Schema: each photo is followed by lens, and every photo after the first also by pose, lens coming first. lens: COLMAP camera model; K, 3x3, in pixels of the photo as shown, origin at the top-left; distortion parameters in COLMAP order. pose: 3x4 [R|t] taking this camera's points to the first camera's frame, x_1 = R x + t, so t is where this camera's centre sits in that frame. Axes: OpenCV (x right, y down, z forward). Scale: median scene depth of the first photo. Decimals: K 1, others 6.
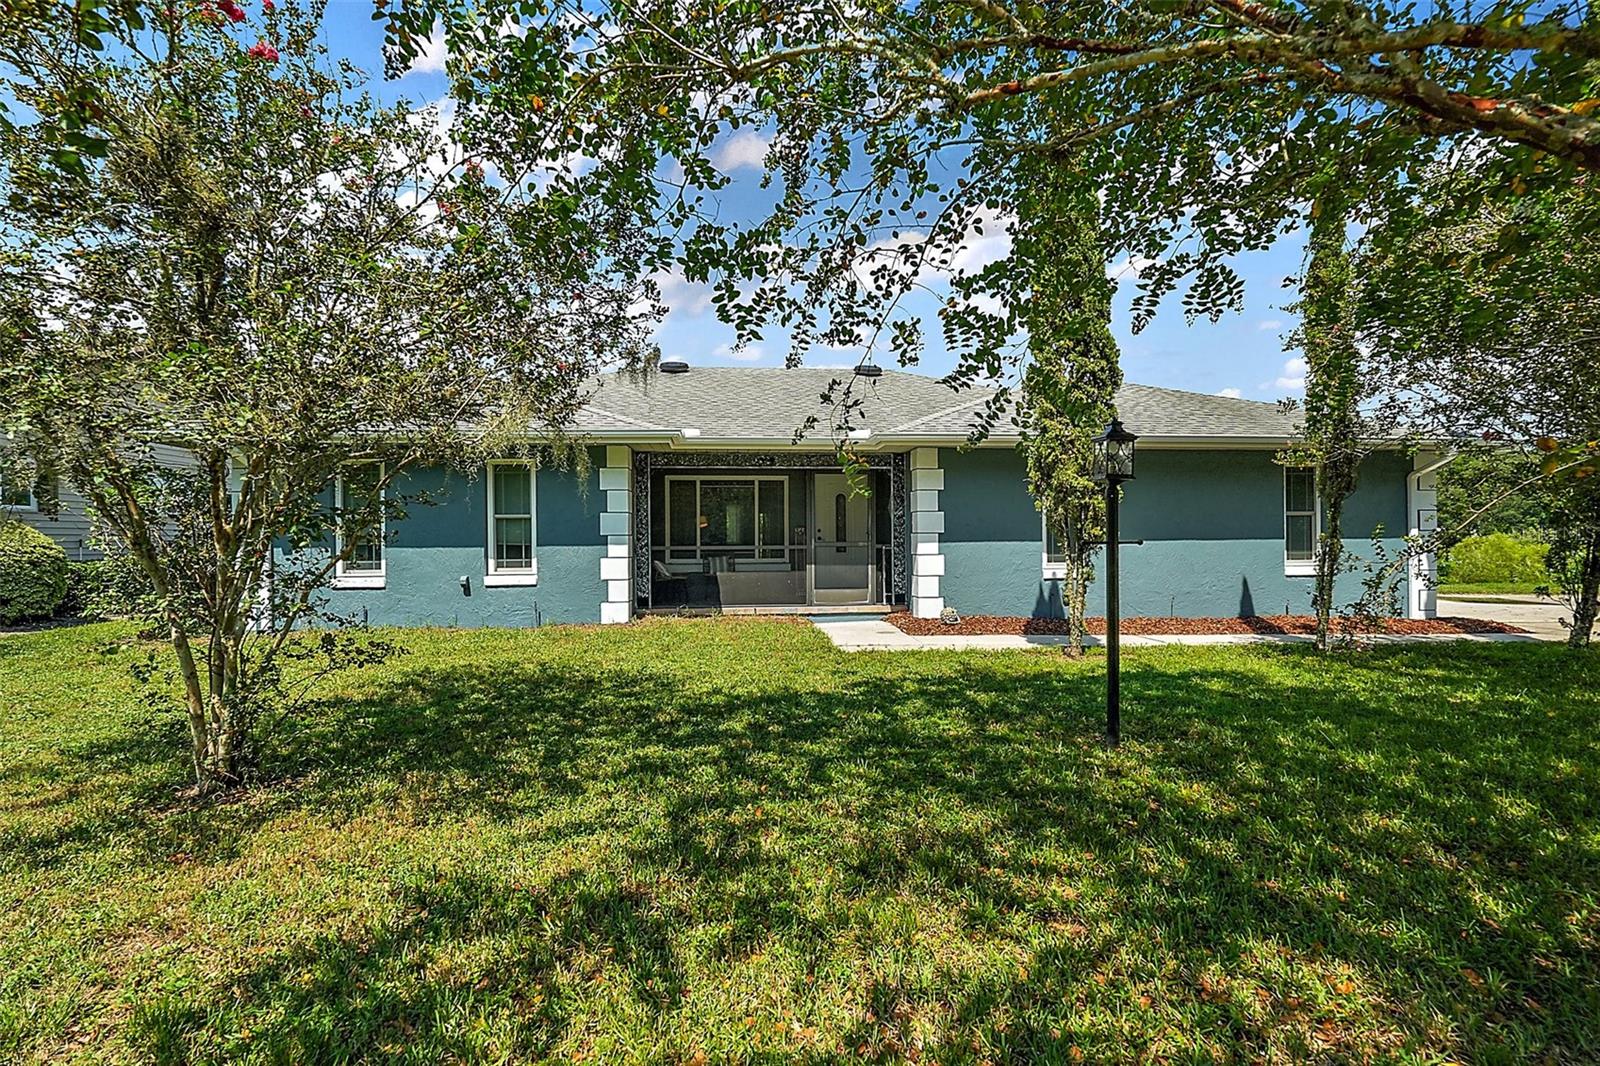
lens RADIAL K [[725.8, 0, 798.2], [0, 725.8, 542.6], [0, 0, 1]] dist [-0.016383, 0.005918]
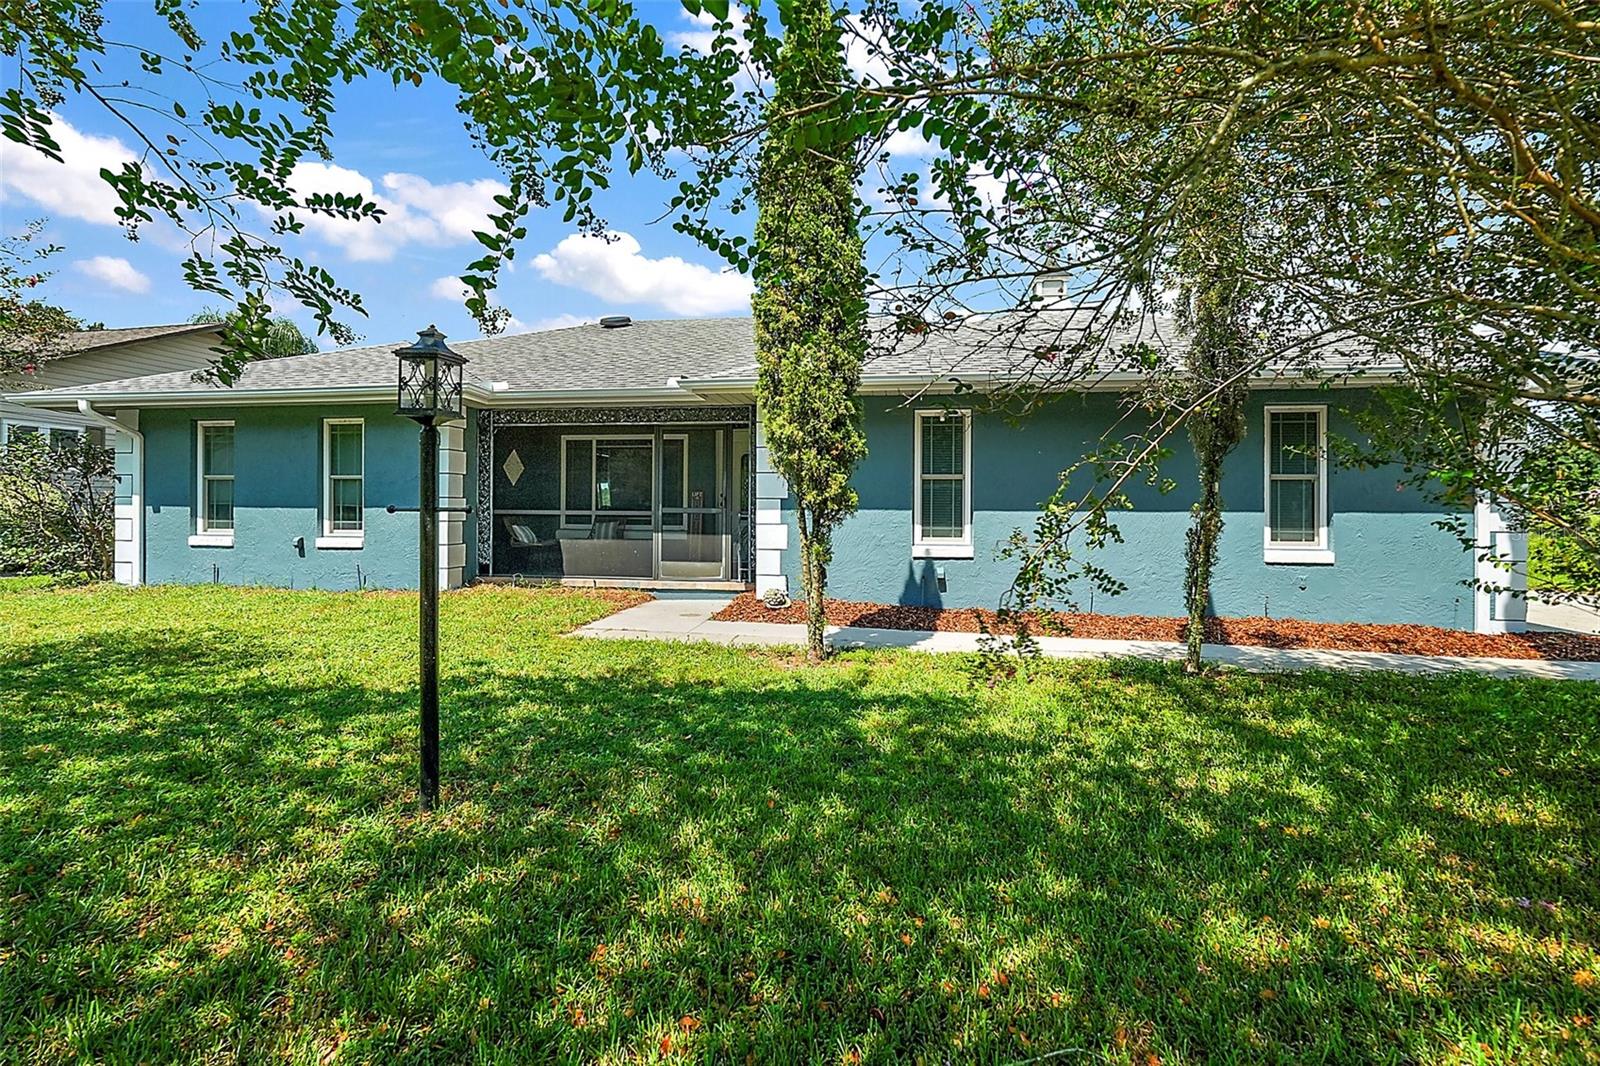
lens RADIAL K [[725.8, 0, 800.9], [0, 725.8, 520.4], [0, 0, 1]] dist [-0.016383, 0.005918]
pose [[0.968706, 0.017024, -0.247627, 0.418469], [-0.013801, 0.999796, 0.014748, -0.000350], [0.247828, -0.010869, 0.968743, 0.196975]]
